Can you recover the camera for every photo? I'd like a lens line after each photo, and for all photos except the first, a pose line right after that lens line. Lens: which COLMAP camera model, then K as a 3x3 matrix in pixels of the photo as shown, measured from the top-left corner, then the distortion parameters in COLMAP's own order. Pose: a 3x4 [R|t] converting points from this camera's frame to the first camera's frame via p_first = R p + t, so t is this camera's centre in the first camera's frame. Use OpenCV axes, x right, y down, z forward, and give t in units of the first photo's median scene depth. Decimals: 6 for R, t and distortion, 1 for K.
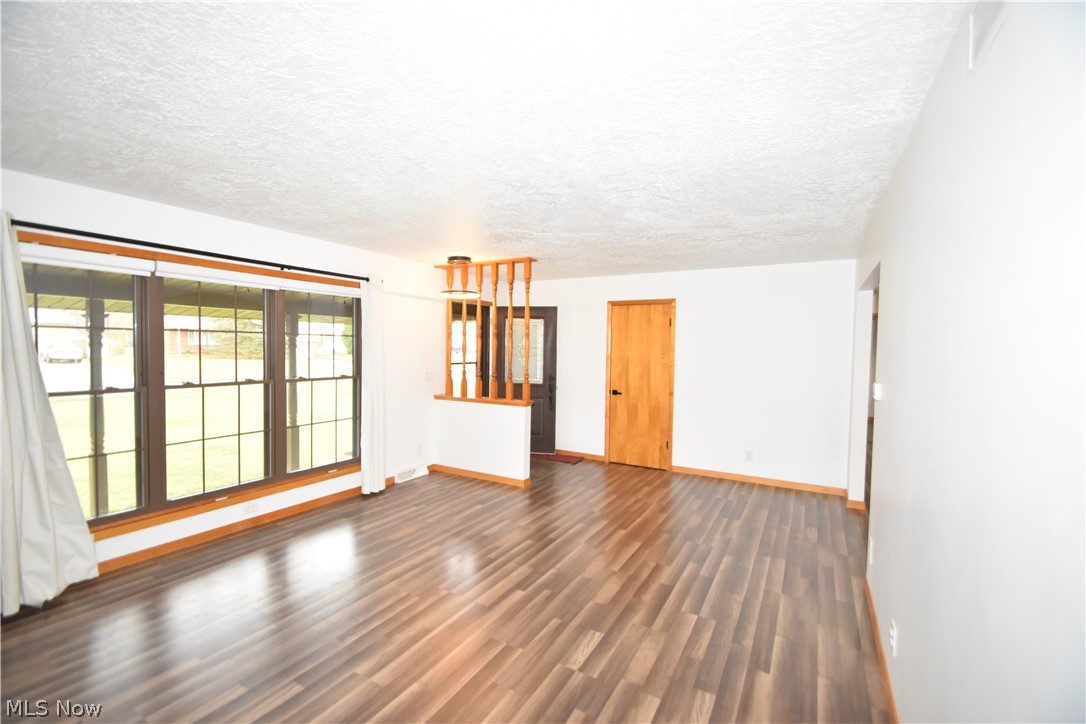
lens RADIAL K [[477.0, 0, 543.0], [0, 477.0, 362.0], [0, 0, 1]] dist [0.008122, -0.000146]
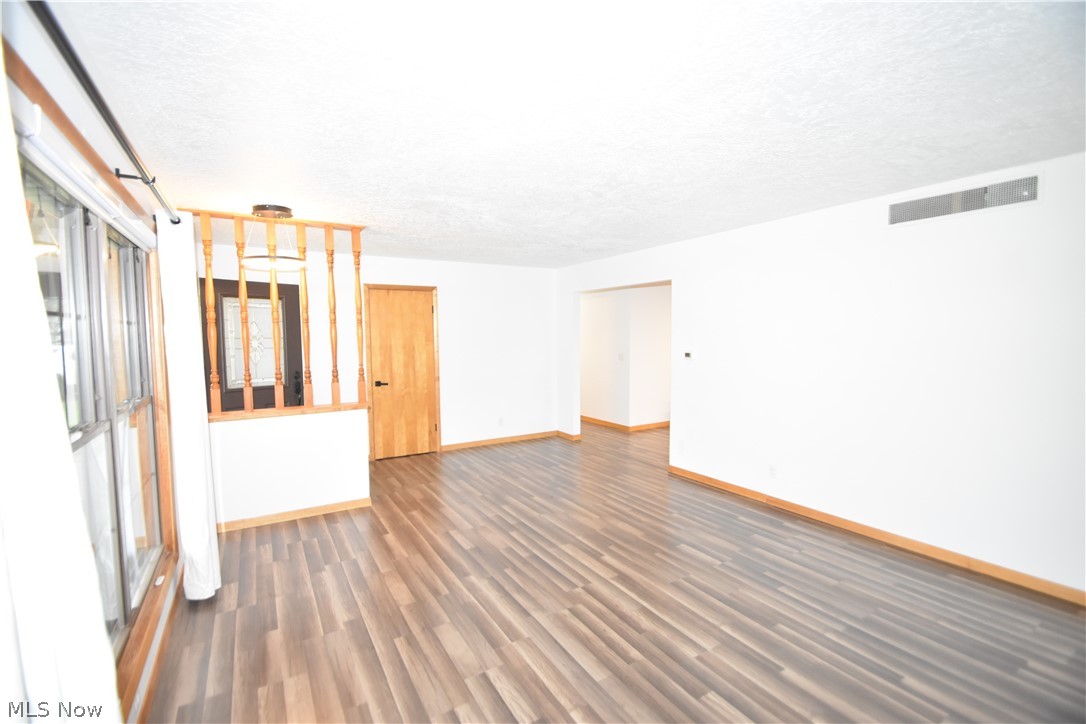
lens RADIAL K [[469.0, 0, 543.0], [0, 469.0, 362.0], [0, 0, 1]] dist [0.000225, -0.000059]
pose [[0.494442, -0.070684, 0.866332, -0.642208], [0.042861, 0.997458, 0.056920, -0.022023], [-0.868153, 0.008988, 0.496215, 0.367168]]
